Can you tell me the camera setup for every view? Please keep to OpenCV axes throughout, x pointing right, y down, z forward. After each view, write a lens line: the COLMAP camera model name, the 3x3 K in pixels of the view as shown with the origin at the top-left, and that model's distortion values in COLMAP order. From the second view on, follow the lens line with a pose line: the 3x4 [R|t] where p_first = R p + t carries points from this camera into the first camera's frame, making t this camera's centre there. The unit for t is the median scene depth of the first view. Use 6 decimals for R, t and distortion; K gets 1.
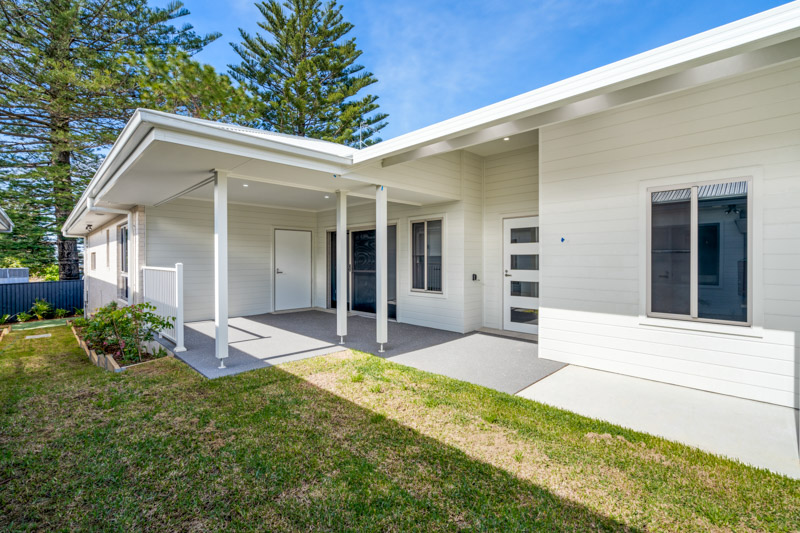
lens RADIAL K [[360.9, 0, 397.7], [0, 360.9, 264.7], [0, 0, 1]] dist [-0.000103, 0.000105]
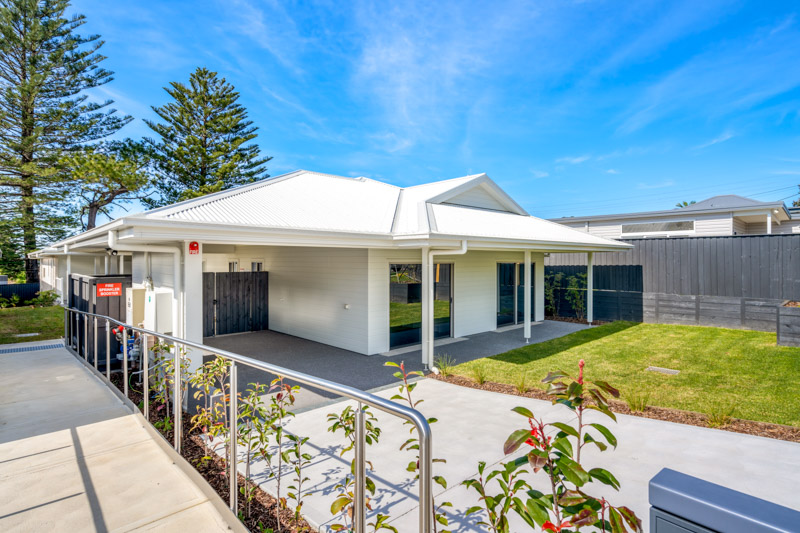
lens RADIAL K [[437.4, 0, 400.0], [0, 437.4, 266.5], [0, 0, 1]] dist [0.004561, 0.000953]
pose [[0.999042, 0.009056, -0.042809, 0.741980], [-0.009083, 0.999959, -0.000435, -0.040609], [0.042804, 0.000824, 0.999083, -0.809826]]
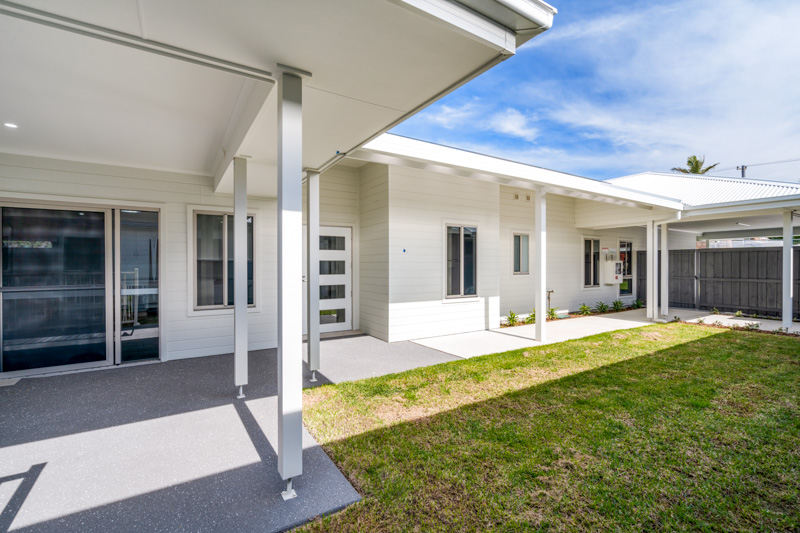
lens RADIAL K [[360.9, 0, 397.7], [0, 360.9, 264.7], [0, 0, 1]] dist [-0.000103, 0.000105]
pose [[0.204955, 0.004706, 0.978760, -0.910039], [0.015287, 0.999851, -0.008009, -0.005353], [-0.978652, 0.016604, 0.204853, 0.764855]]
